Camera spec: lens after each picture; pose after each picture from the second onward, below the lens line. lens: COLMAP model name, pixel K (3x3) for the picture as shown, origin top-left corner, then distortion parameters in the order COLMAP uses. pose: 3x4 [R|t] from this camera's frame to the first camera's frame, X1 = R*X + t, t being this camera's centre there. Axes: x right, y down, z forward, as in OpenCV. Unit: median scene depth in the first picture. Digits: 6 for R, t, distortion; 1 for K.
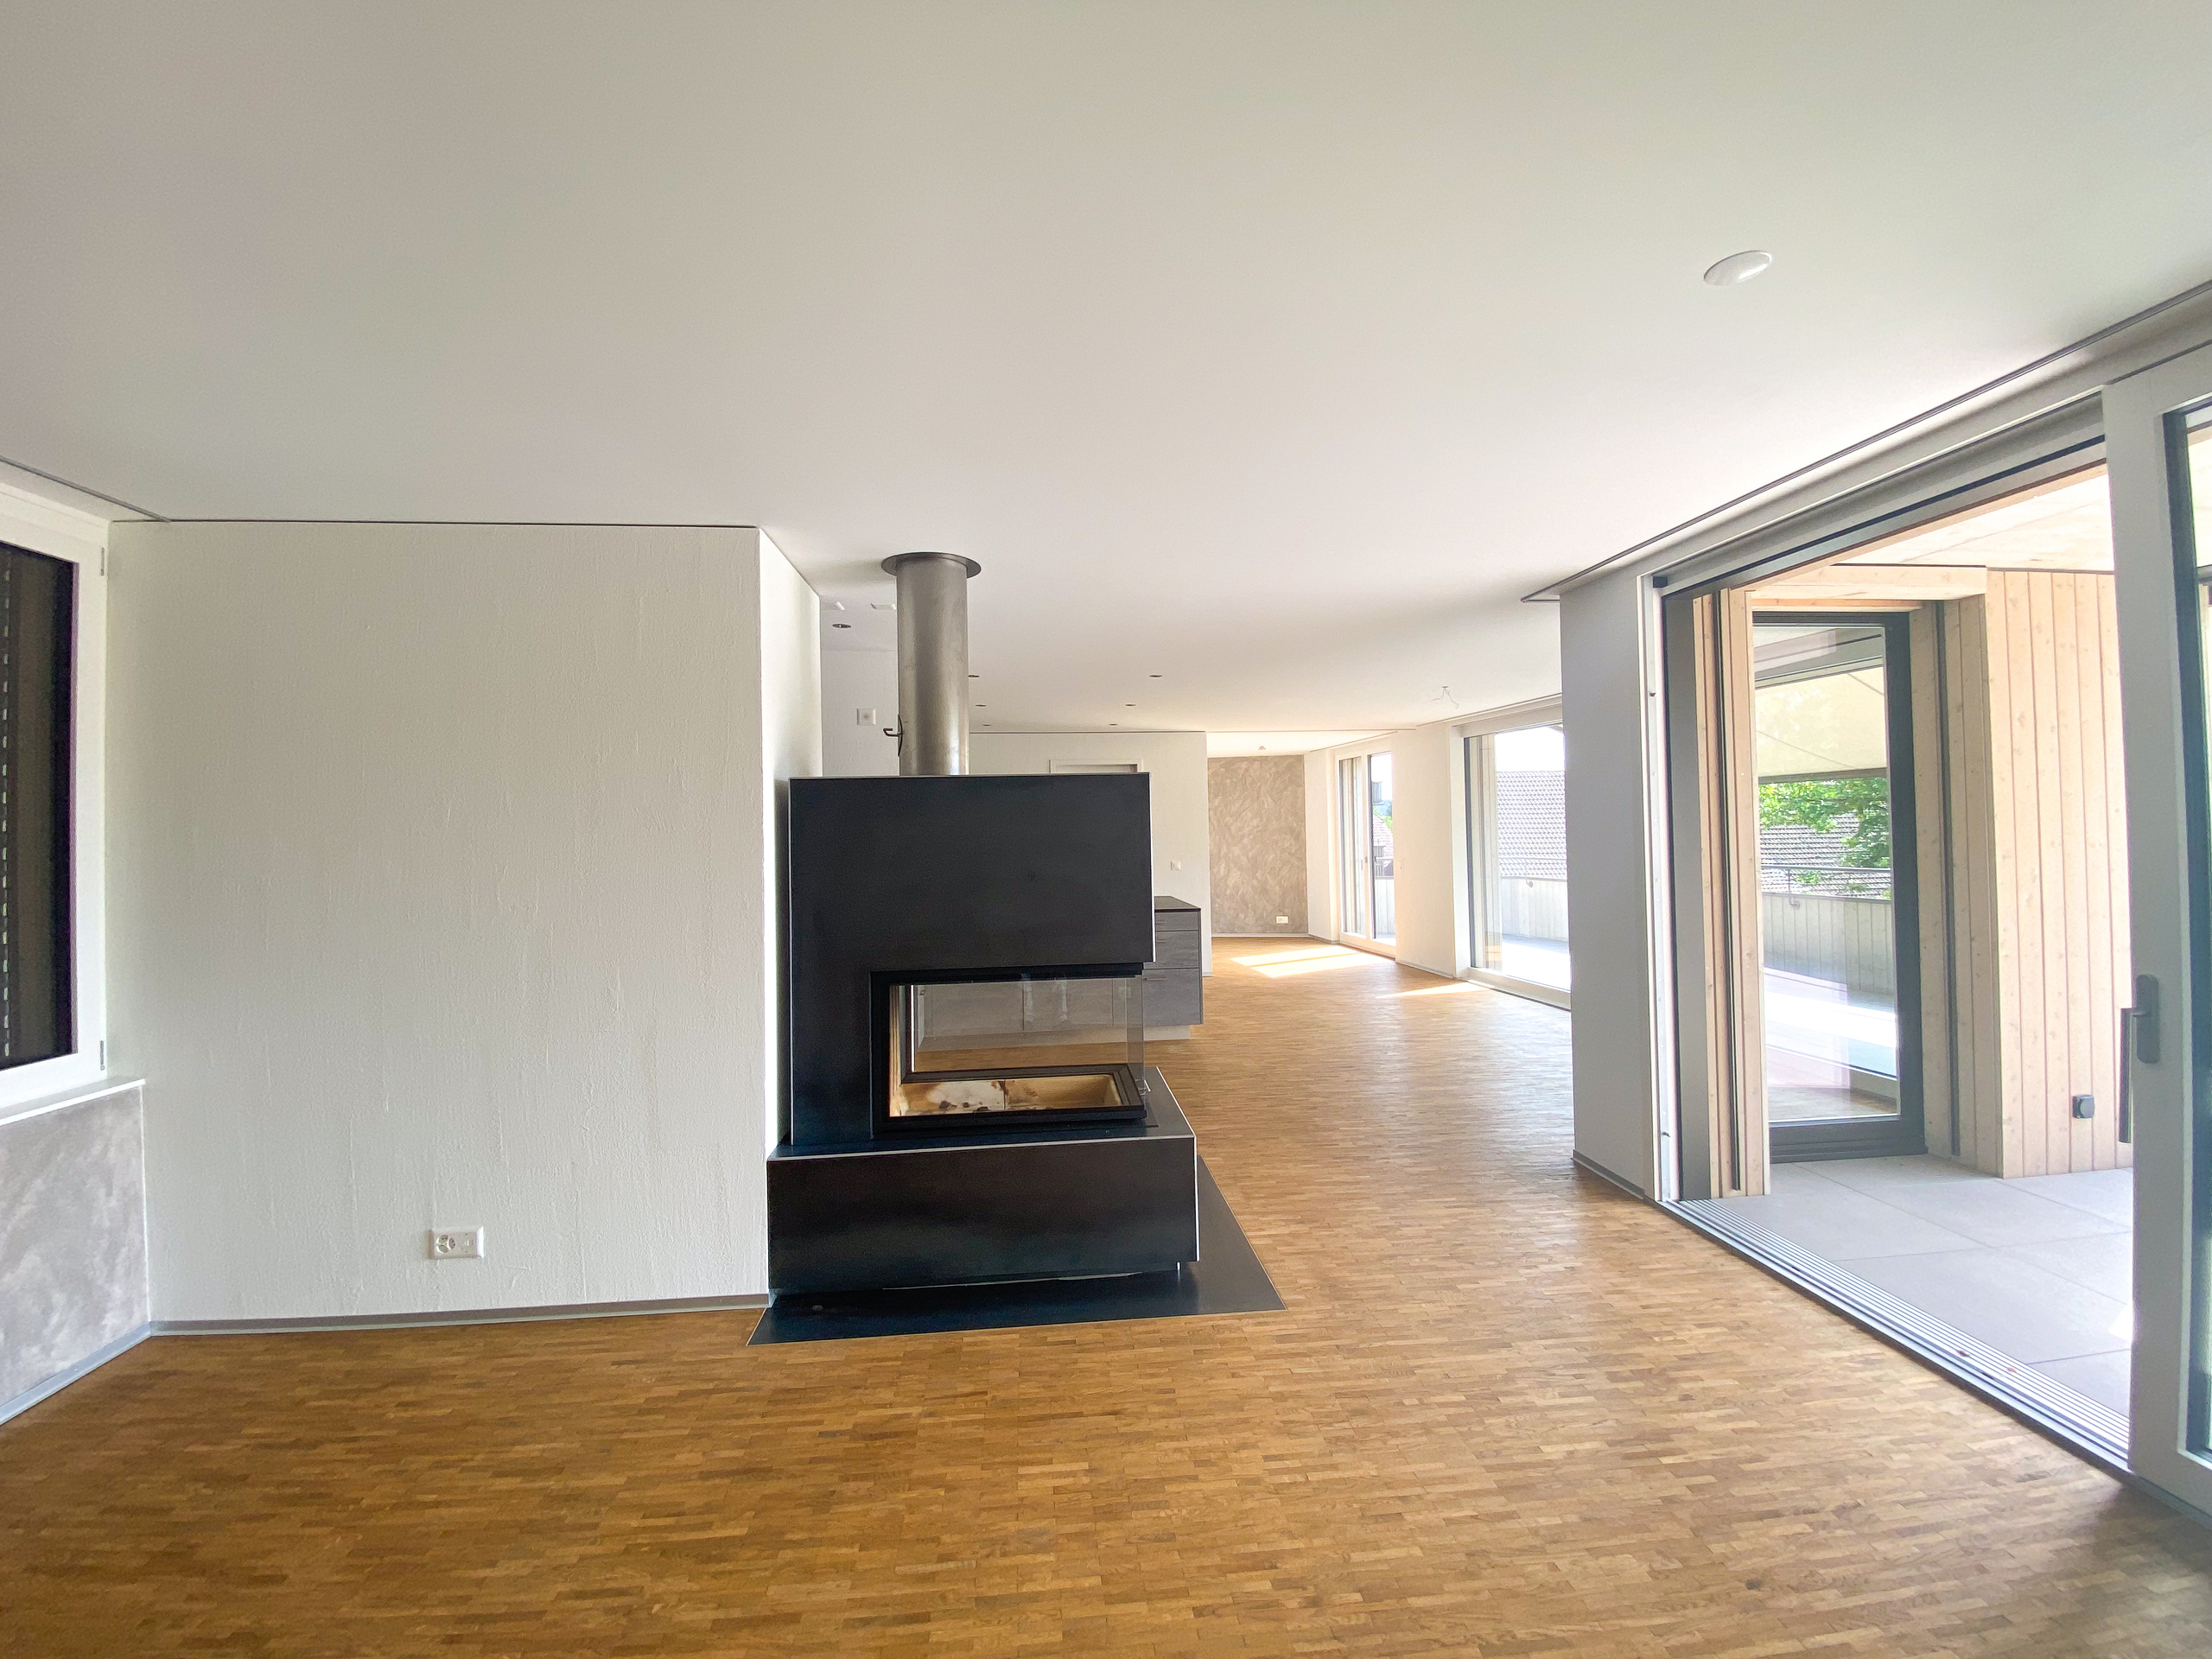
lens RADIAL K [[907.7, 0, 1106.0], [0, 907.7, 829.5], [0, 0, 1]] dist [0.001472, -0.014547]
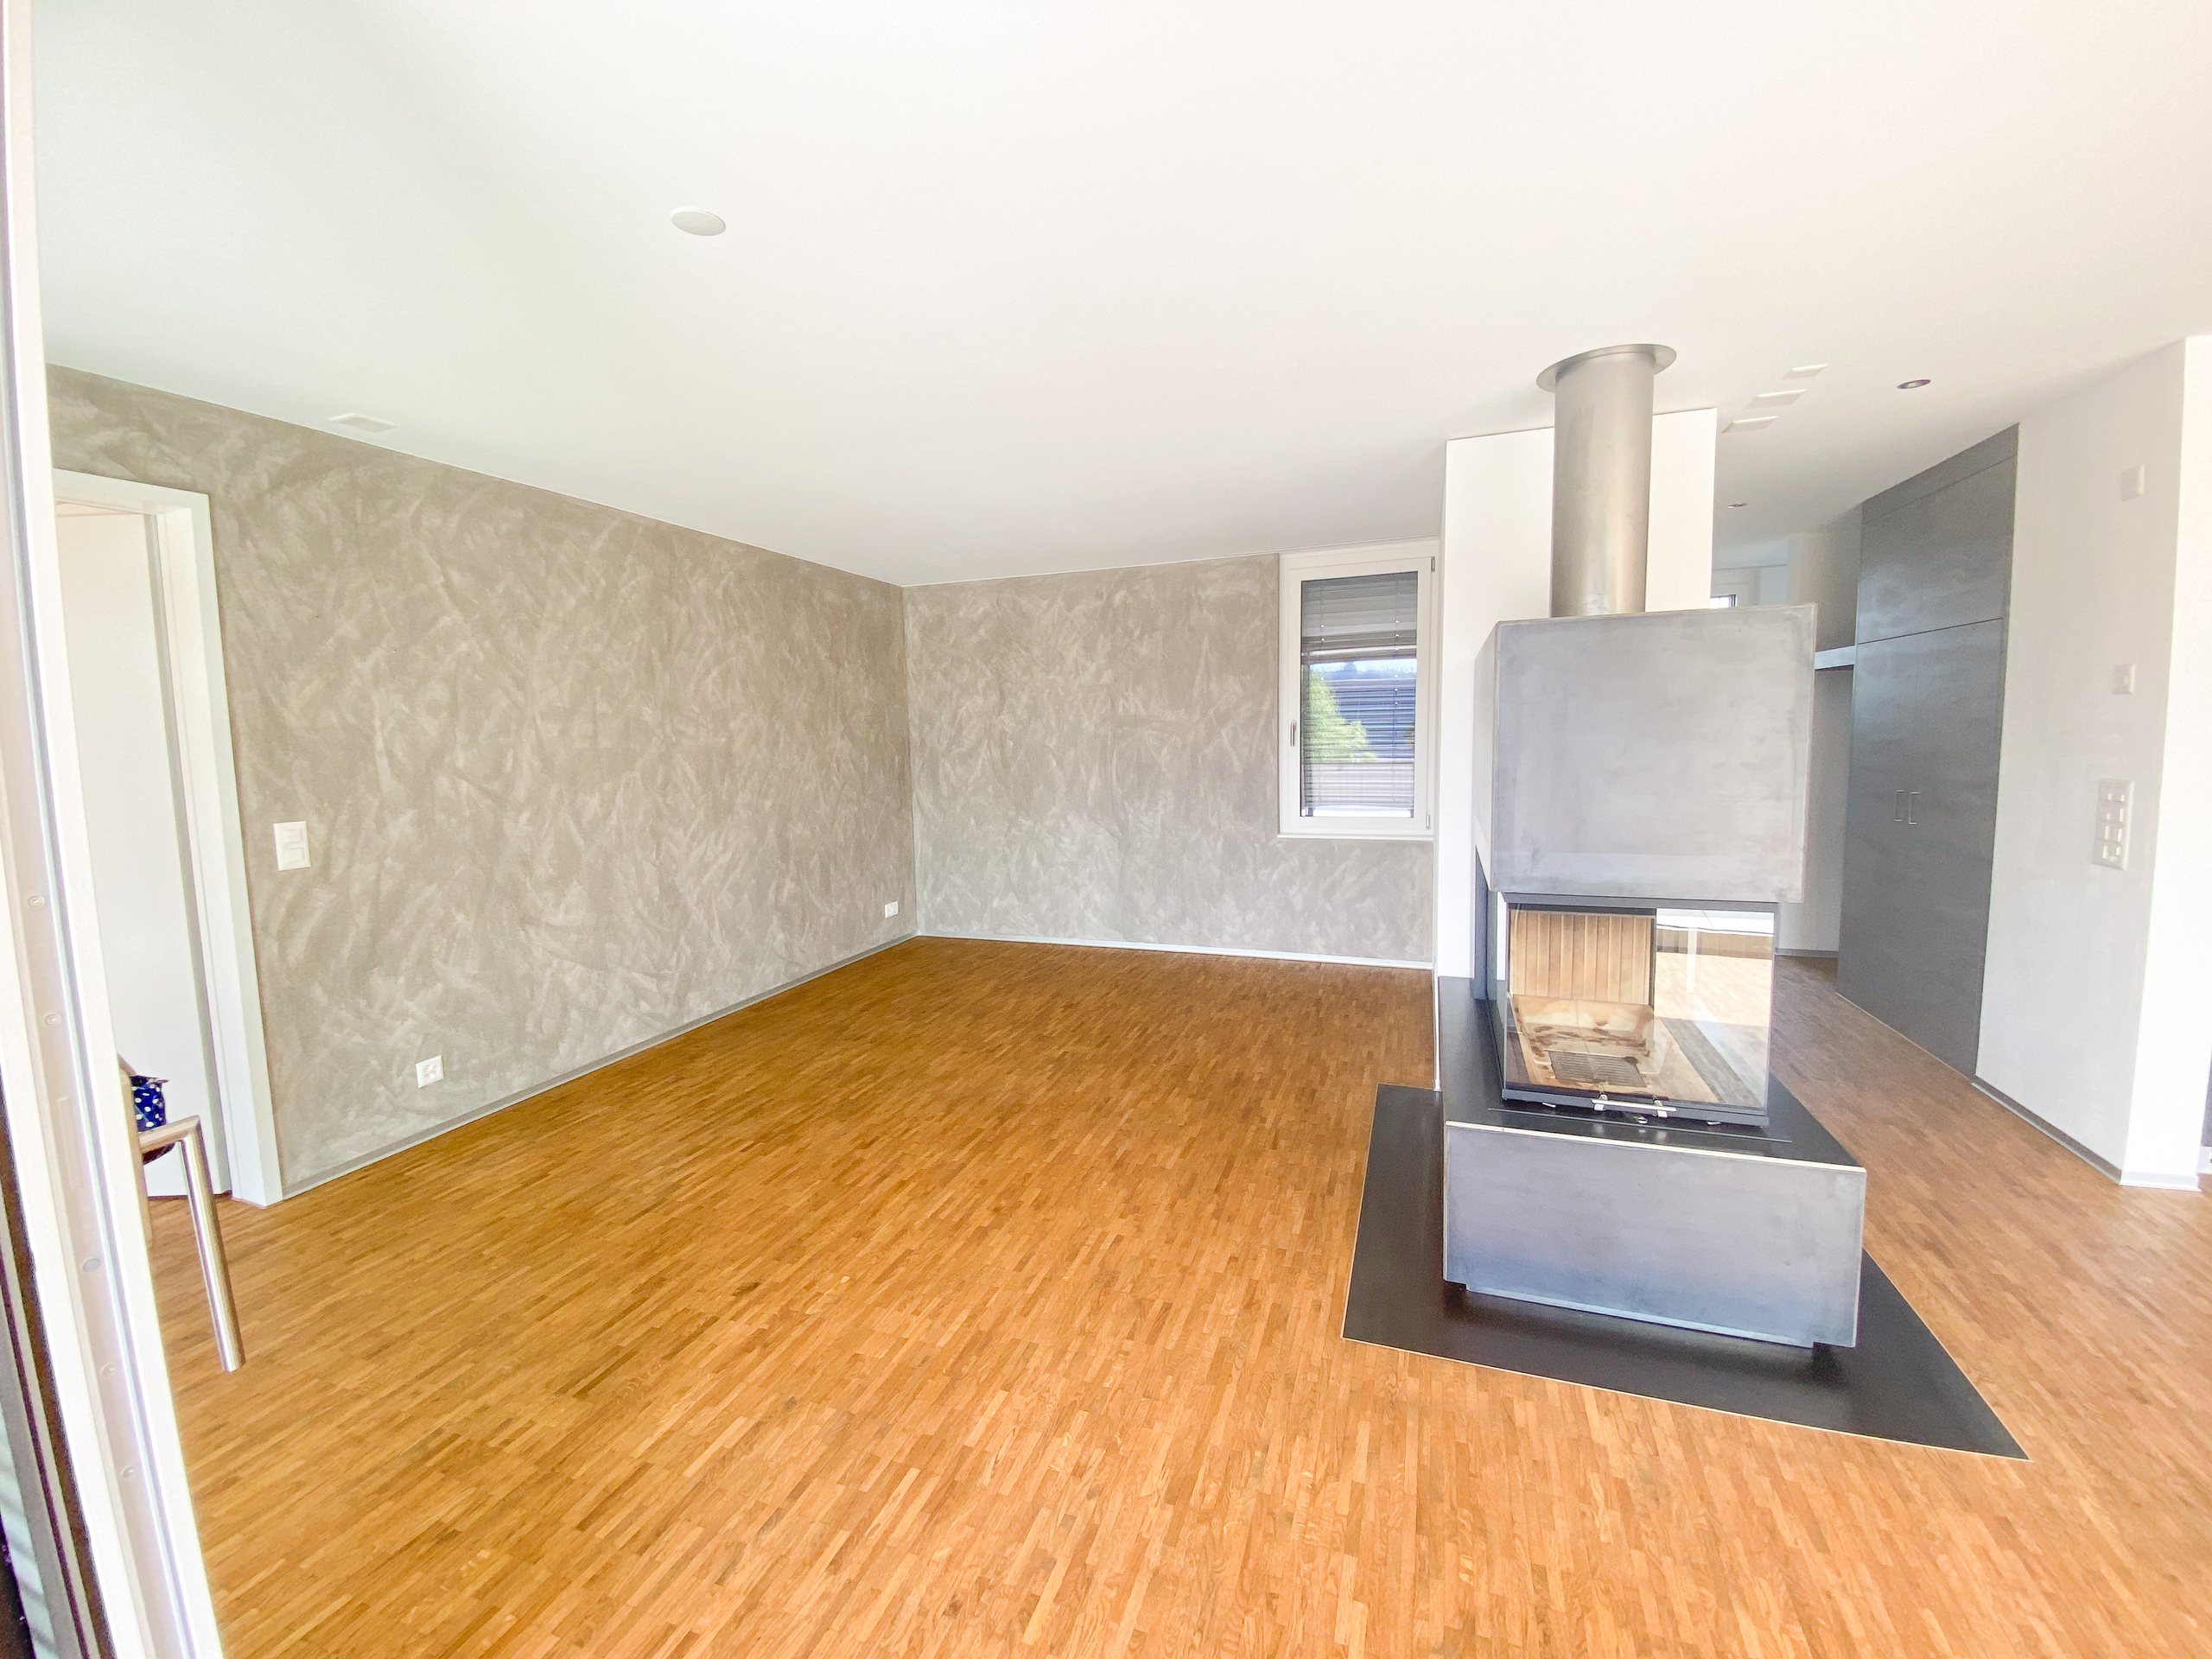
lens RADIAL K [[907.7, 0, 1106.0], [0, 907.7, 829.5], [0, 0, 1]] dist [0.001472, -0.014547]
pose [[-0.431459, 0.126900, -0.893163, 1.115675], [0.028782, 0.991489, 0.126966, -0.009300], [0.901673, 0.029073, -0.431440, 1.372848]]
